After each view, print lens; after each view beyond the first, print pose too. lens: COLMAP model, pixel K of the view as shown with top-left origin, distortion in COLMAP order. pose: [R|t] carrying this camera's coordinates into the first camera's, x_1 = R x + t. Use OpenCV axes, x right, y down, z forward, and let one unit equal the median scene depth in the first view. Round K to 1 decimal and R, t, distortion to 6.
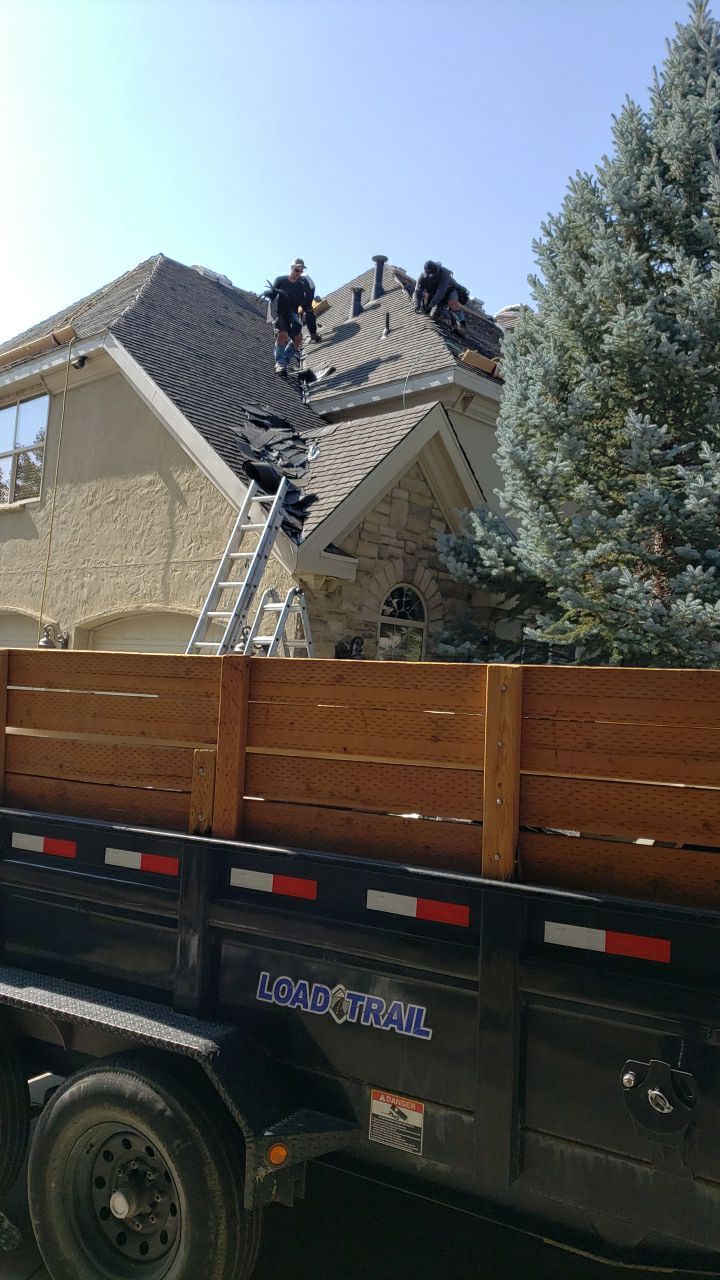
lens RADIAL K [[1010.7, 0, 355.4], [0, 1010.7, 654.8], [0, 0, 1]] dist [0.241357, -0.822961]
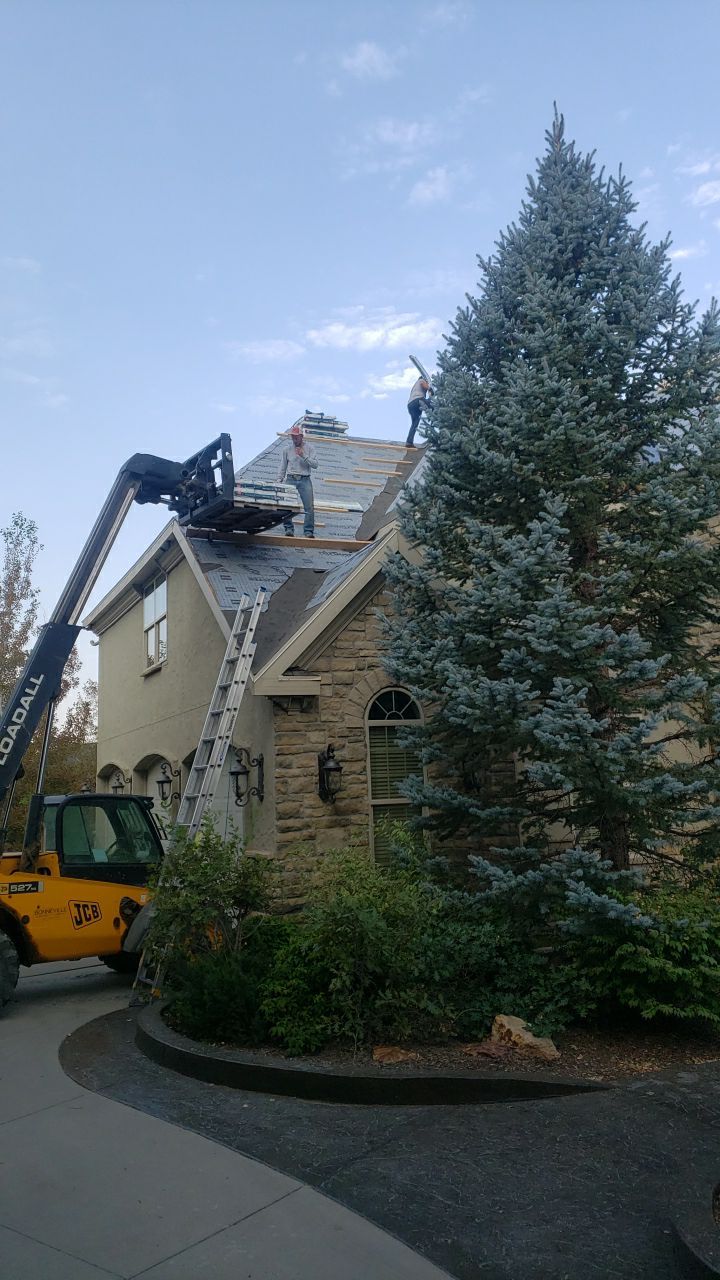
lens RADIAL K [[1010.2, 0, 373.1], [0, 1010.2, 634.9], [0, 0, 1]] dist [0.231560, -0.504590]
pose [[0.926419, -0.169684, -0.336088, 0.427032], [0.129736, 0.981882, -0.138118, 0.023732], [0.353435, 0.084352, 0.931648, -0.040602]]
